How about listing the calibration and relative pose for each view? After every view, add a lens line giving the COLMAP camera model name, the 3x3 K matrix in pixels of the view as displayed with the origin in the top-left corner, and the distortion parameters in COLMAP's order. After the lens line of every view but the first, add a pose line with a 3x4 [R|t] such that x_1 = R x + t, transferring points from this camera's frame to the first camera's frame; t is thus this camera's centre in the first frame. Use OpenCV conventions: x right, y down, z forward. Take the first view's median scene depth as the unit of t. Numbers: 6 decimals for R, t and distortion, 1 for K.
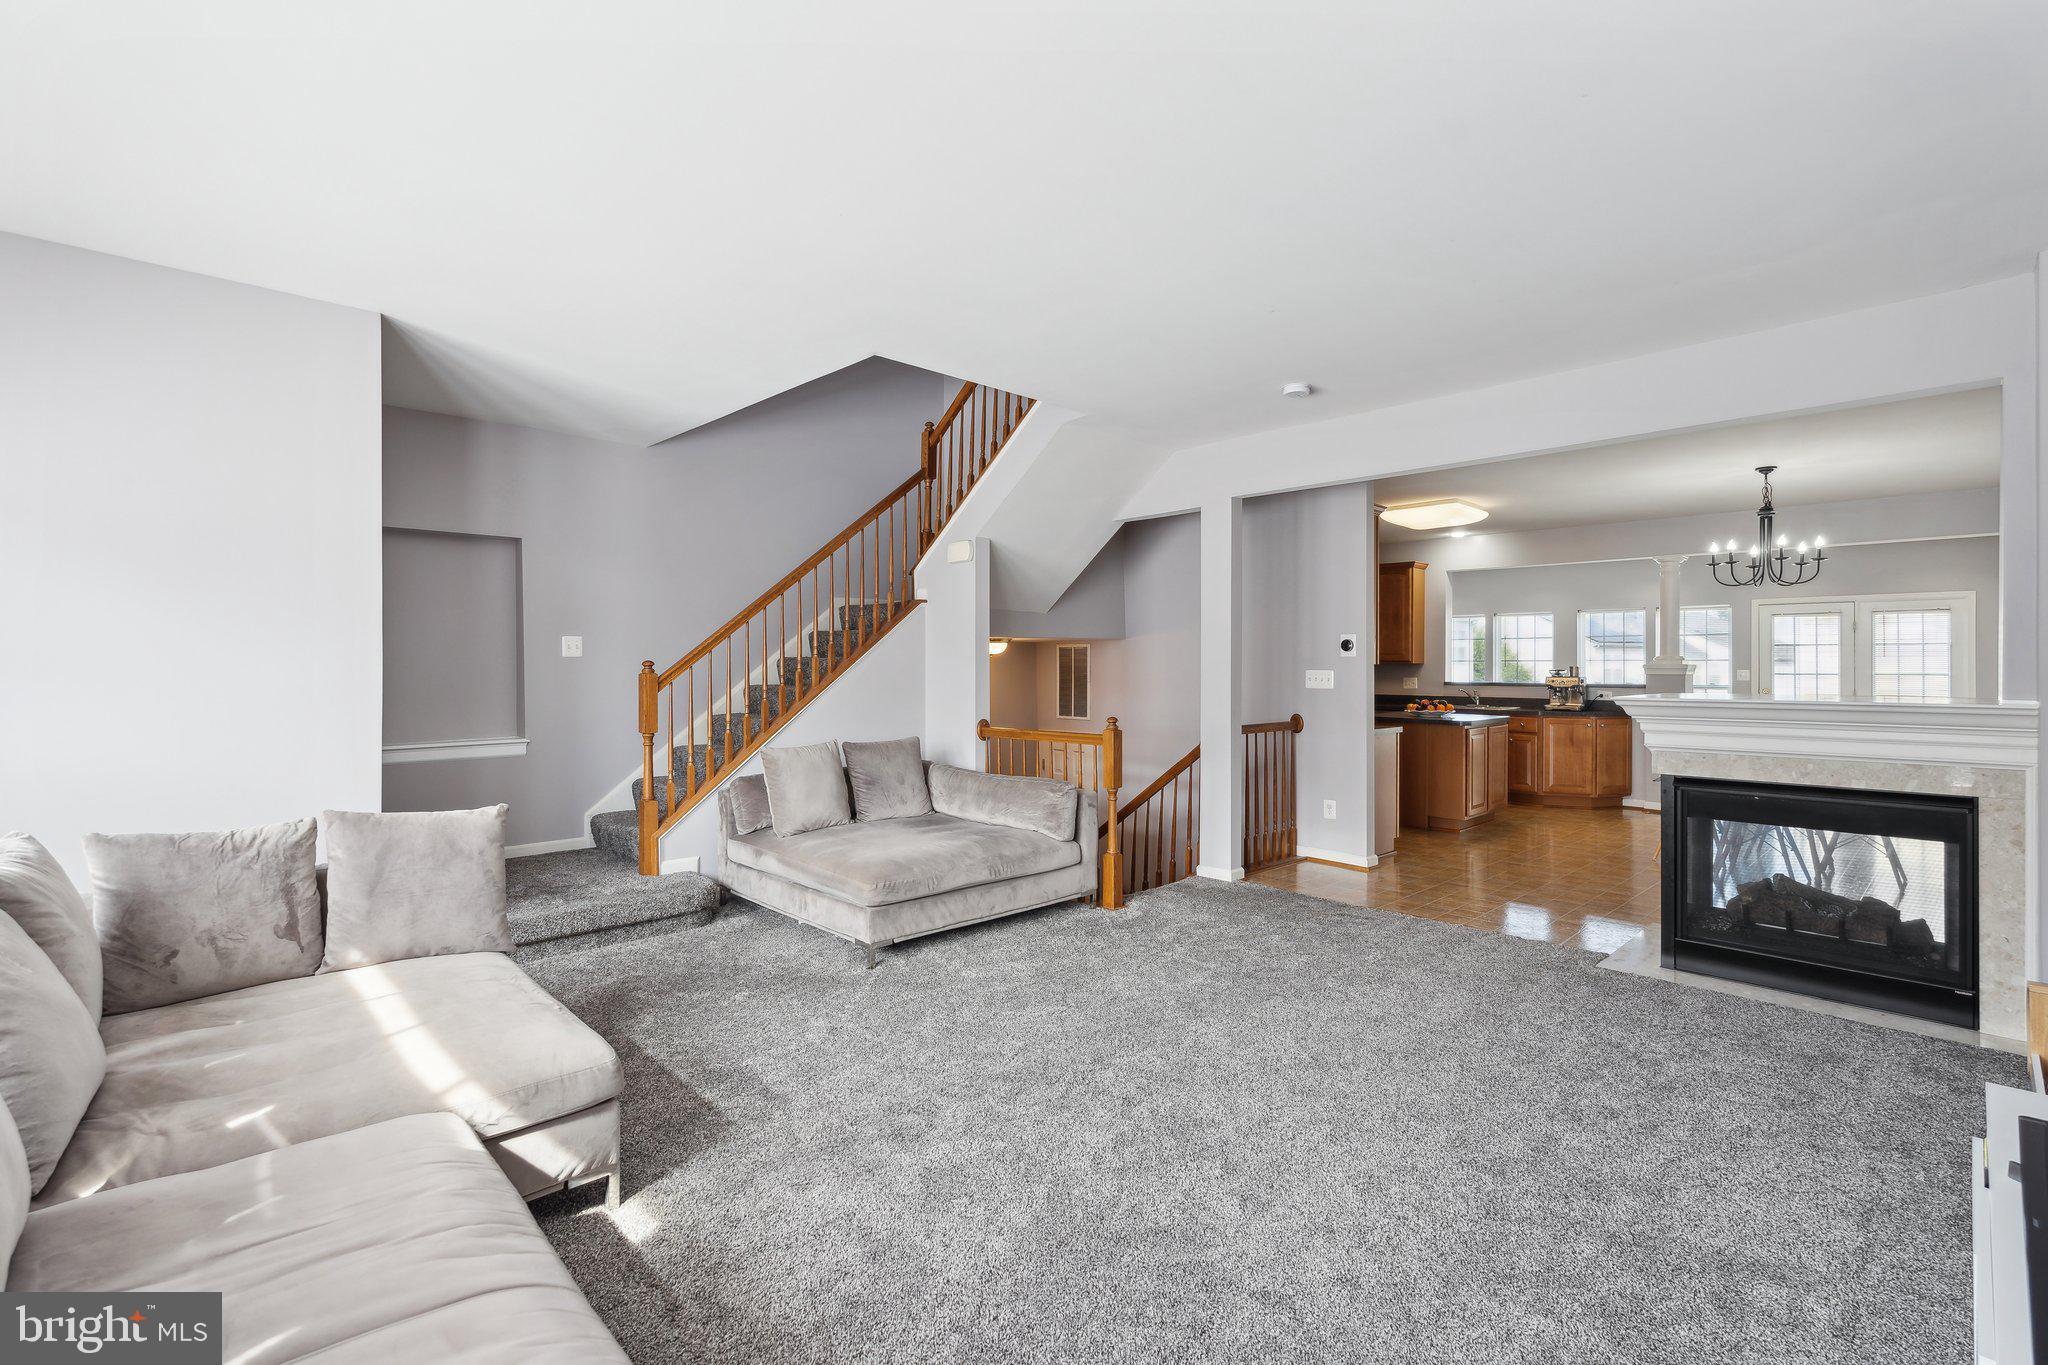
lens RADIAL K [[918.6, 0, 1019.8], [0, 918.6, 658.7], [0, 0, 1]] dist [-0.004703, -0.000488]
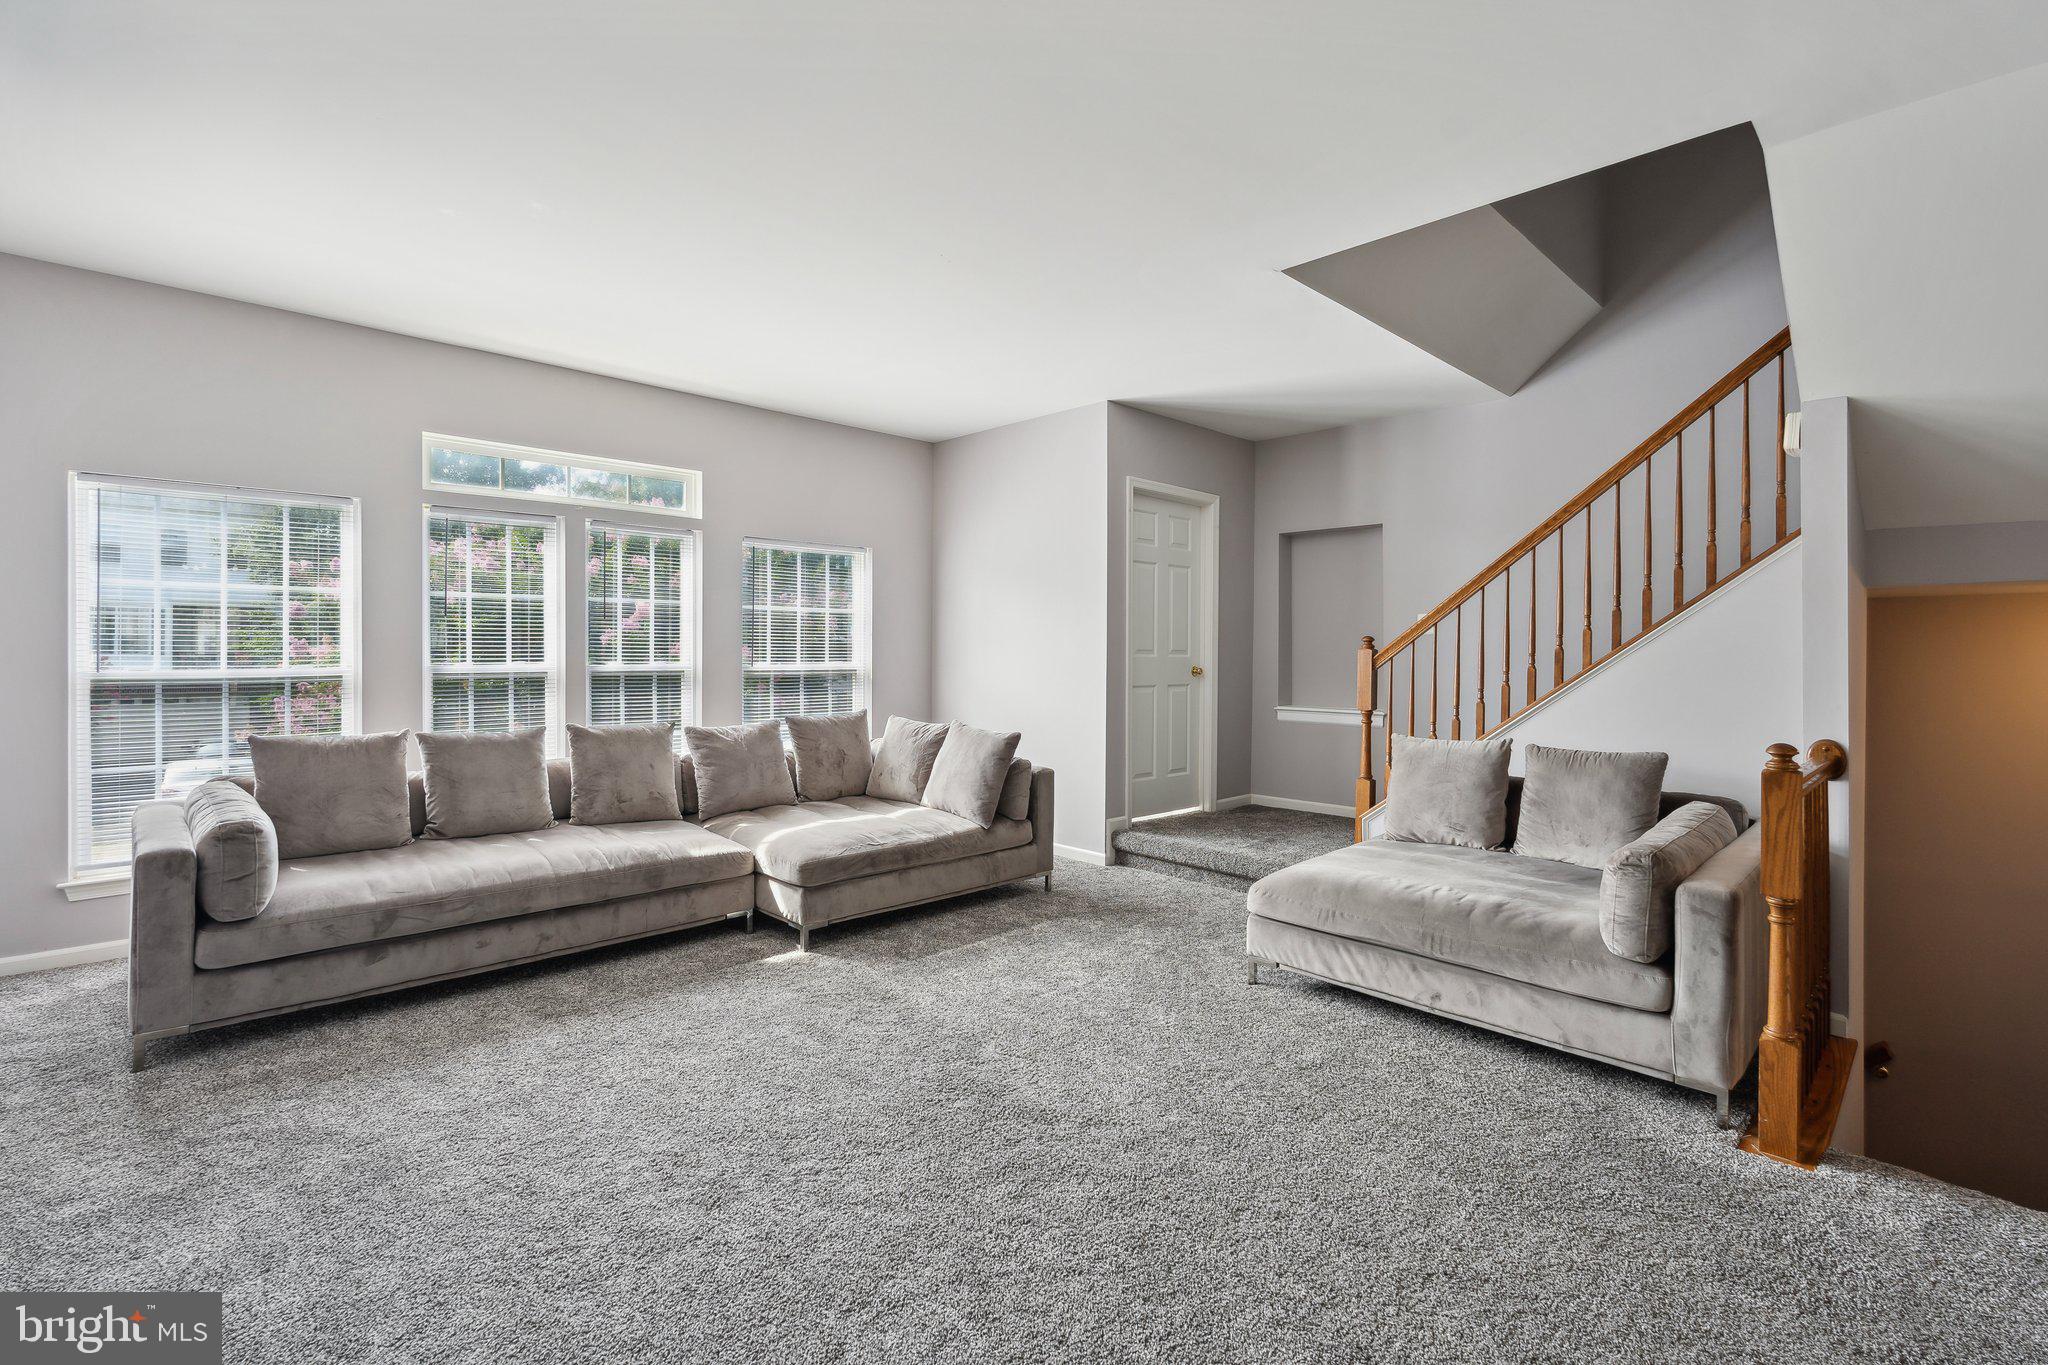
lens RADIAL K [[918.6, 0, 1014.4], [0, 918.6, 646.7], [0, 0, 1]] dist [-0.004703, -0.000488]
pose [[0.013258, -0.005328, -0.999898, 0.317260], [-0.004668, 0.999975, -0.005391, 0.012337], [0.999901, 0.004739, 0.013233, 0.349247]]
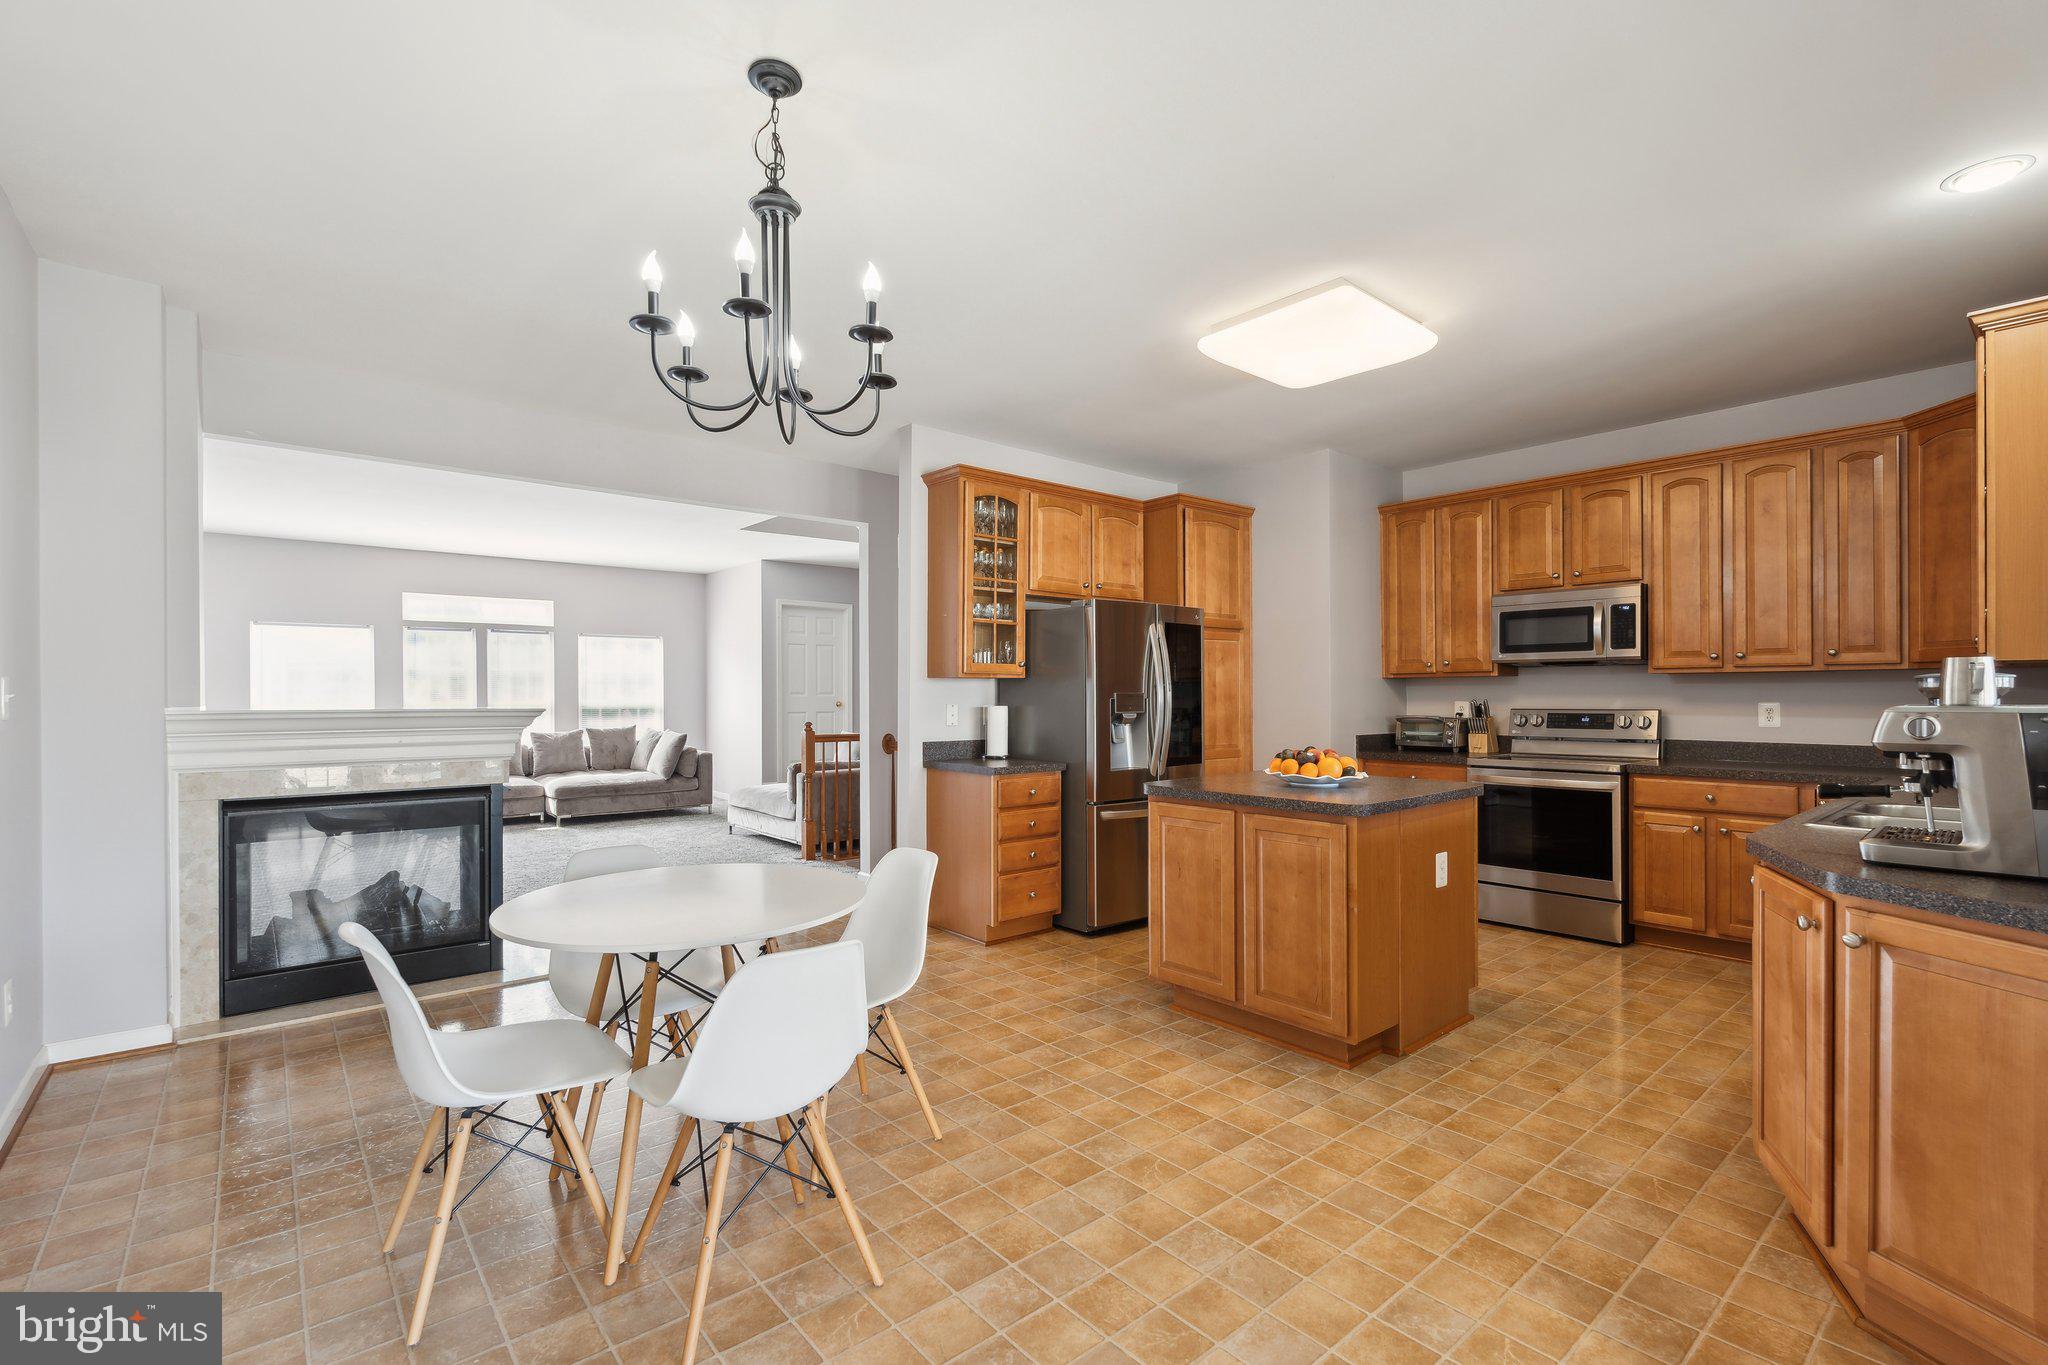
lens RADIAL K [[918.6, 0, 1031.4], [0, 918.6, 694.6], [0, 0, 1]] dist [-0.004703, -0.000488]
pose [[-0.045004, 0.000121, -0.998987, 0.831260], [0.005758, 0.999983, -0.000138, 0.015575], [0.998970, -0.005758, -0.045004, 0.801674]]
